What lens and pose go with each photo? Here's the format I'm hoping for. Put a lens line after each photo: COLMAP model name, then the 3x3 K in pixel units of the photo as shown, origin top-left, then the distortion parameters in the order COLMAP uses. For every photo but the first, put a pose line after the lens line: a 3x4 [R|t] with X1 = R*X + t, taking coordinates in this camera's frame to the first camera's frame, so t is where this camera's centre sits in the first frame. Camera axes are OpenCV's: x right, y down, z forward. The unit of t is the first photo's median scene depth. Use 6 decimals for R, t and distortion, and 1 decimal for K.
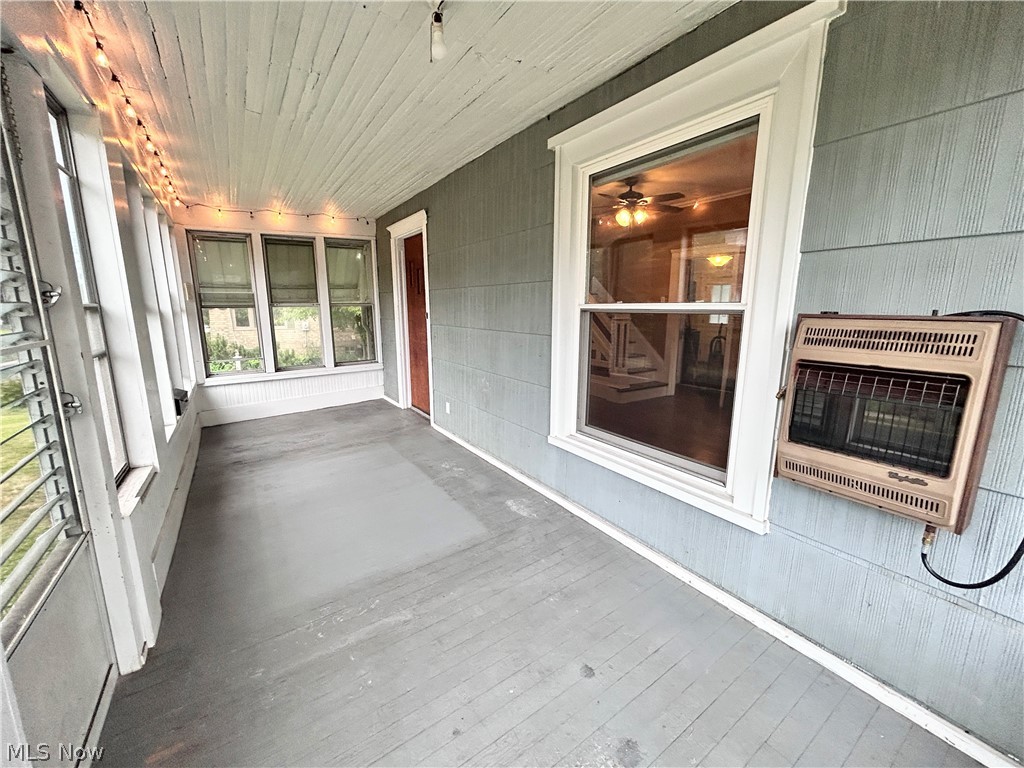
lens RADIAL K [[412.6, 0, 514.5], [0, 412.6, 380.8], [0, 0, 1]] dist [0.001665, 0.000343]
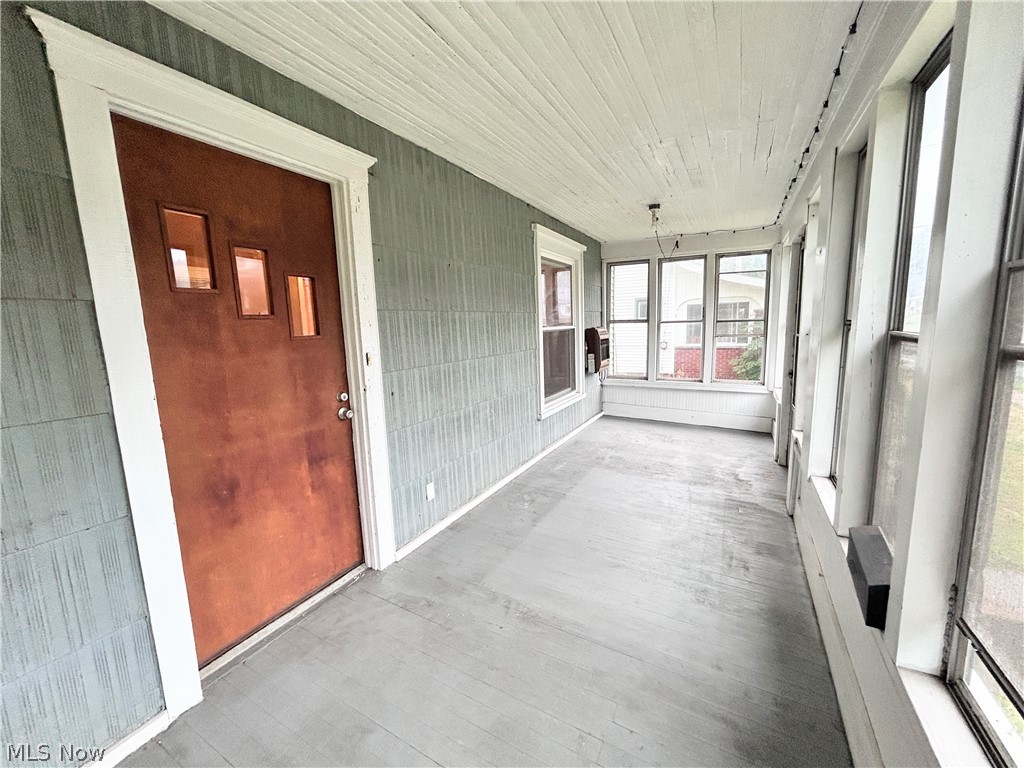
lens RADIAL K [[412.6, 0, 513.0], [0, 412.6, 385.9], [0, 0, 1]] dist [0.001665, 0.000343]
pose [[-0.462534, -0.113696, 0.879281, -0.906740], [0.193651, 0.954842, 0.225334, -0.251206], [-0.865194, 0.274499, -0.419630, 1.307390]]
